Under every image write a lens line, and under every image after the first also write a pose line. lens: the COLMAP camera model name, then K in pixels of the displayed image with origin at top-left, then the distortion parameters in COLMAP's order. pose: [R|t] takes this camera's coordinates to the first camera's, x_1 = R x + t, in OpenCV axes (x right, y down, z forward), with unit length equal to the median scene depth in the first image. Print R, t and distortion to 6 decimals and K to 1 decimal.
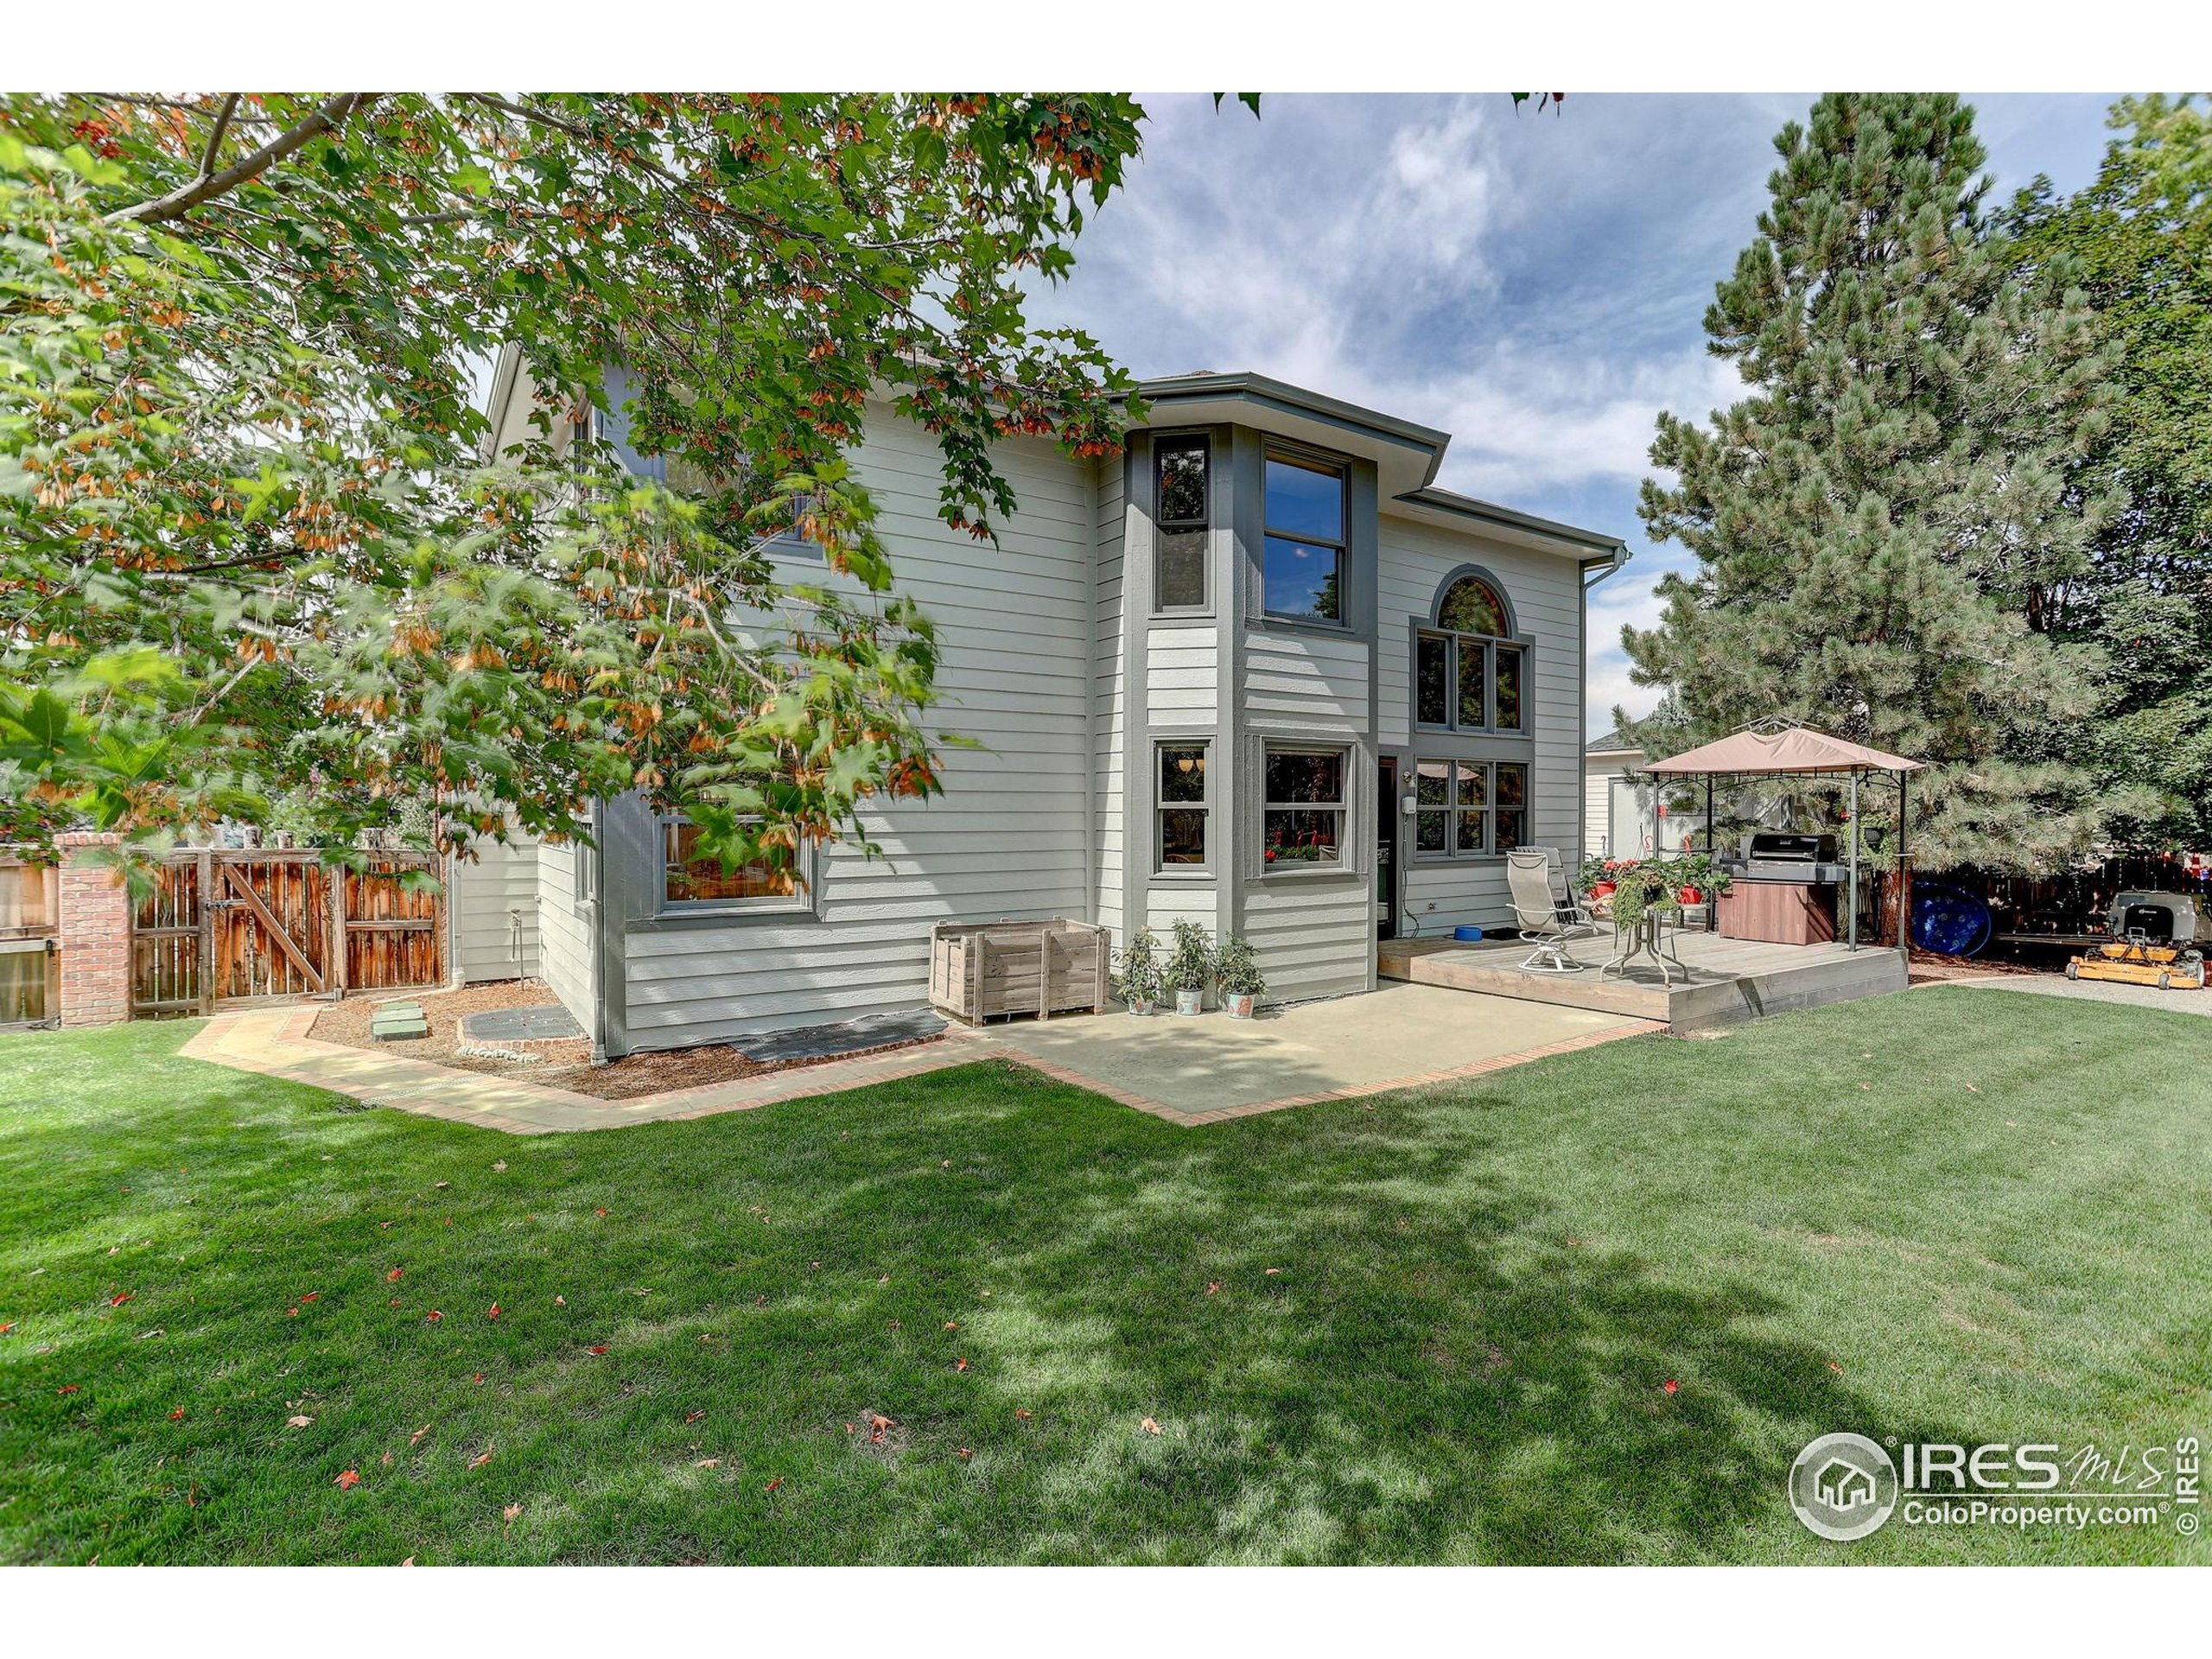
lens RADIAL K [[1068.7, 0, 1115.0], [0, 1068.7, 831.0], [0, 0, 1]] dist [-0.024963, 0.001089]
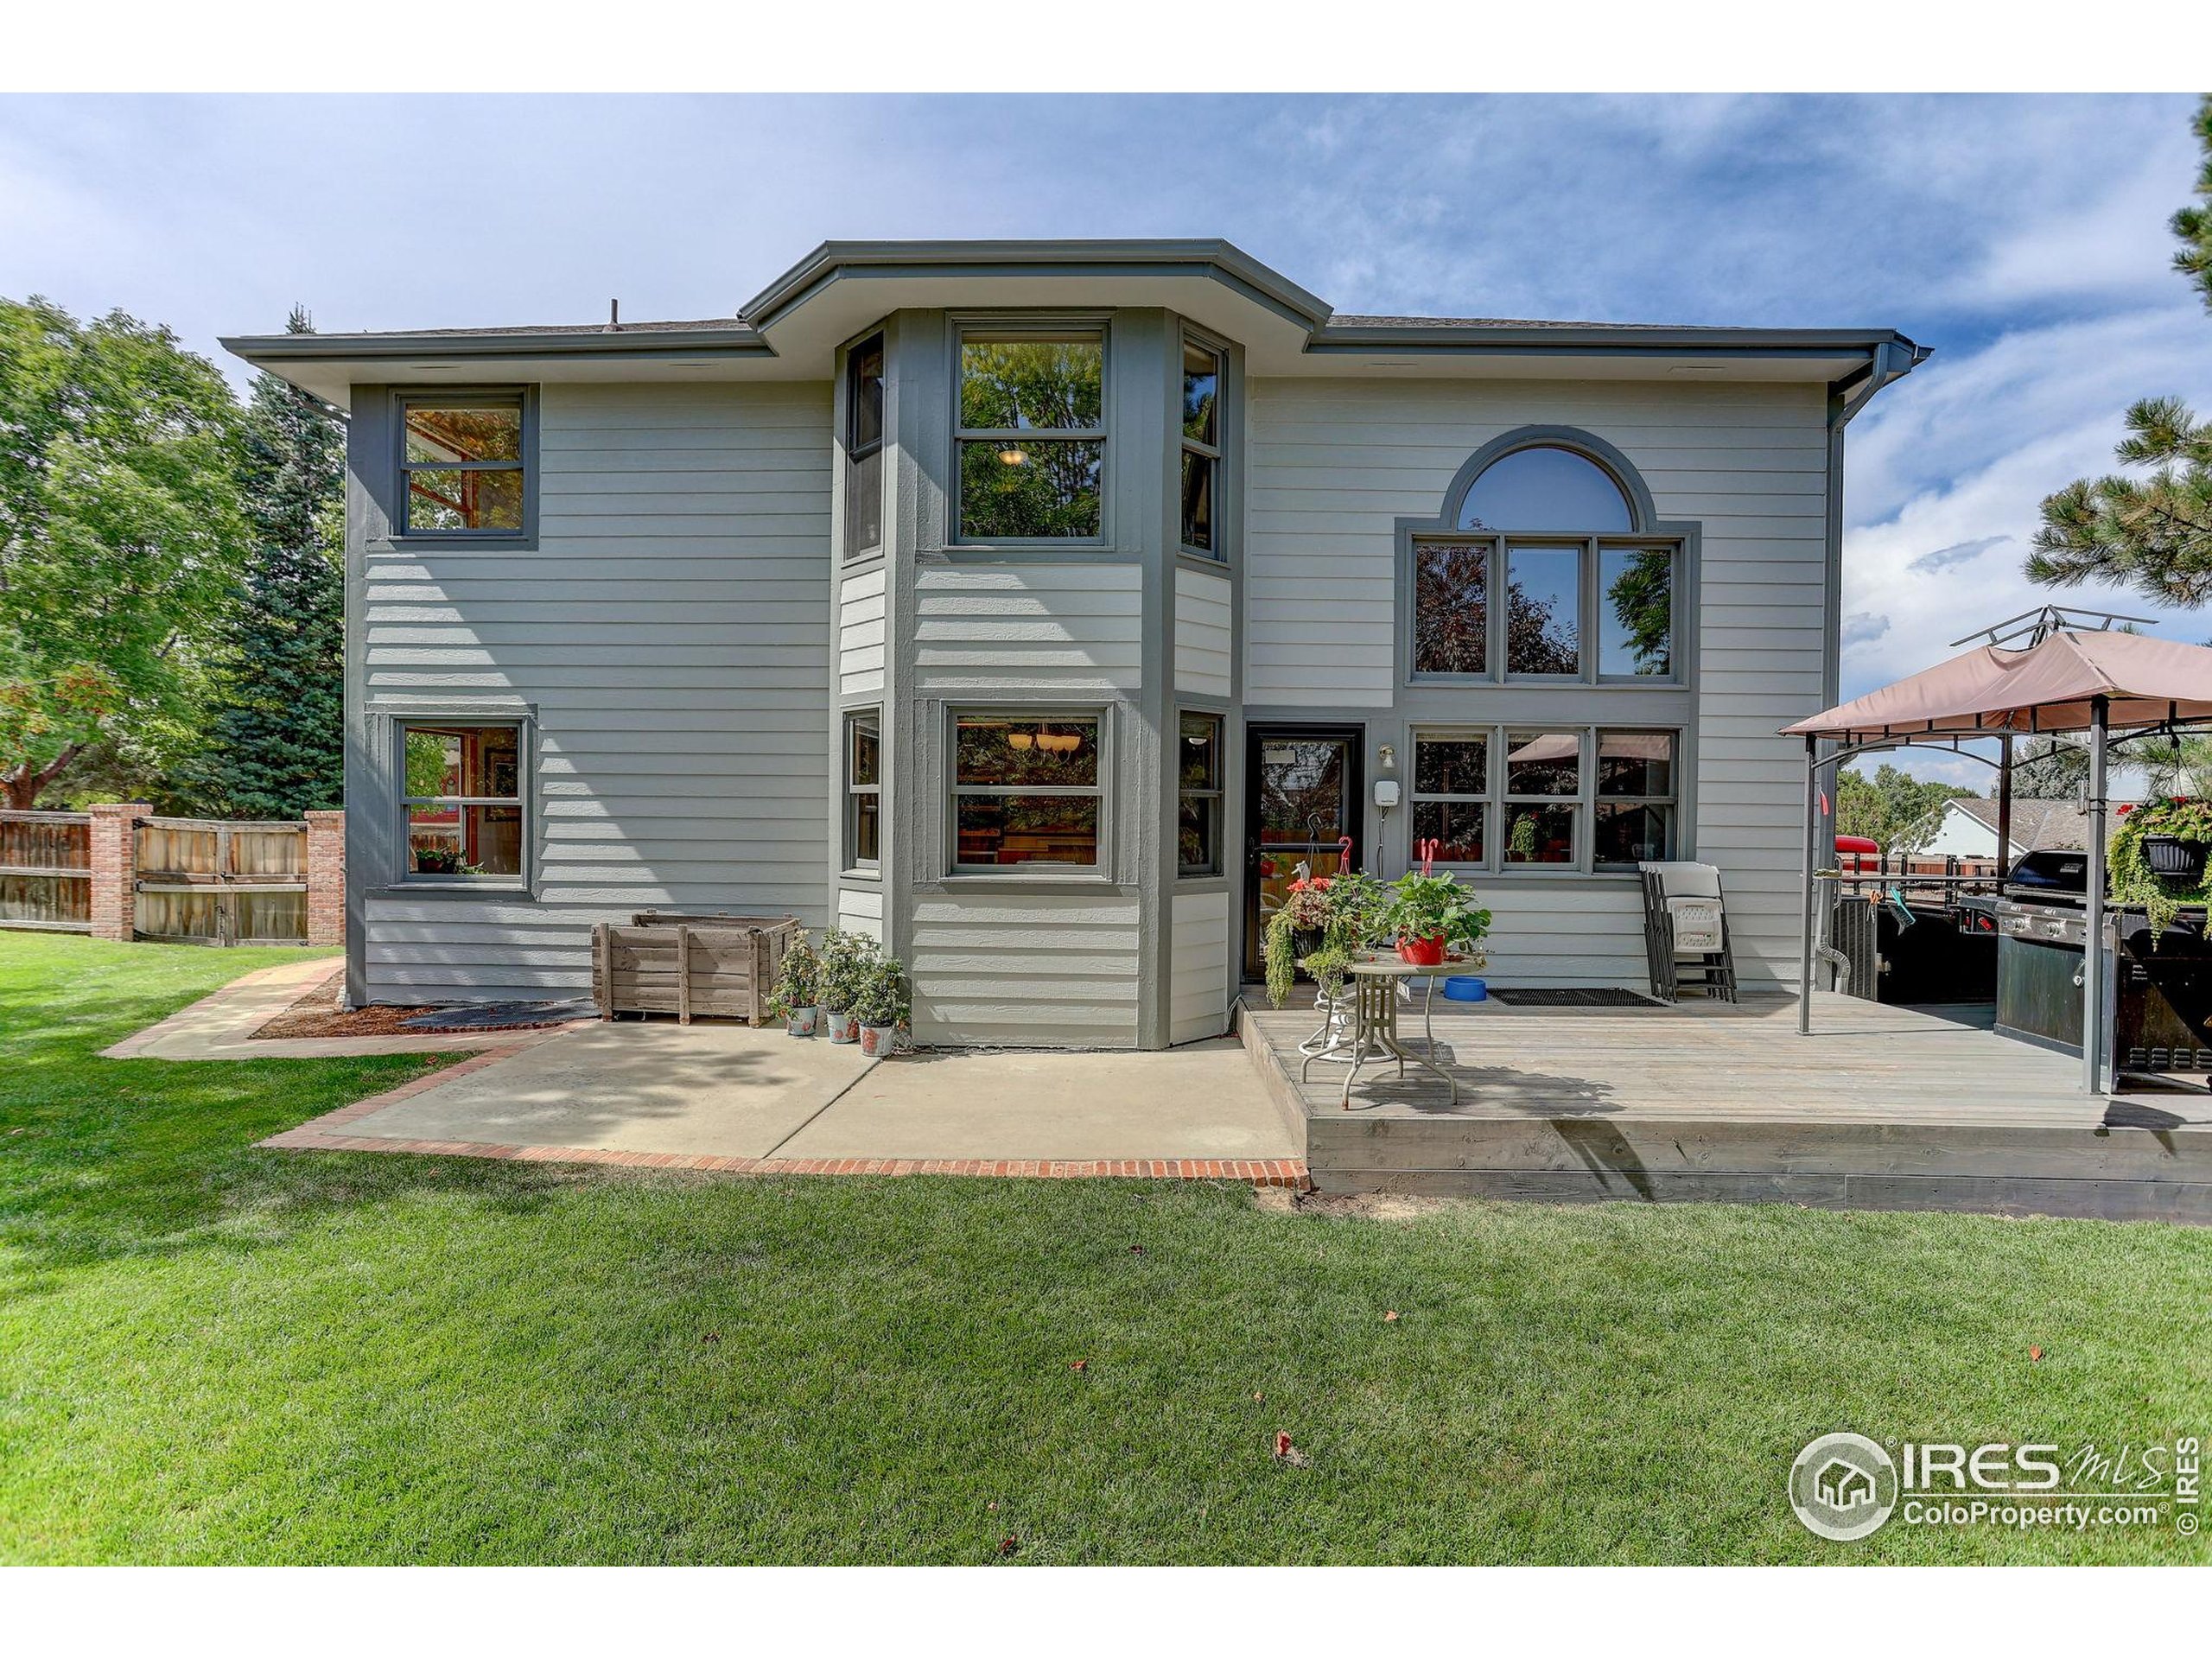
lens RADIAL K [[1068.7, 0, 1121.3], [0, 1068.7, 829.7], [0, 0, 1]] dist [-0.024963, 0.001089]
pose [[0.815002, 0.019198, -0.579140, 0.702898], [-0.020658, 0.999778, 0.004070, 0.000072], [0.579090, 0.008647, 0.815218, 0.442438]]
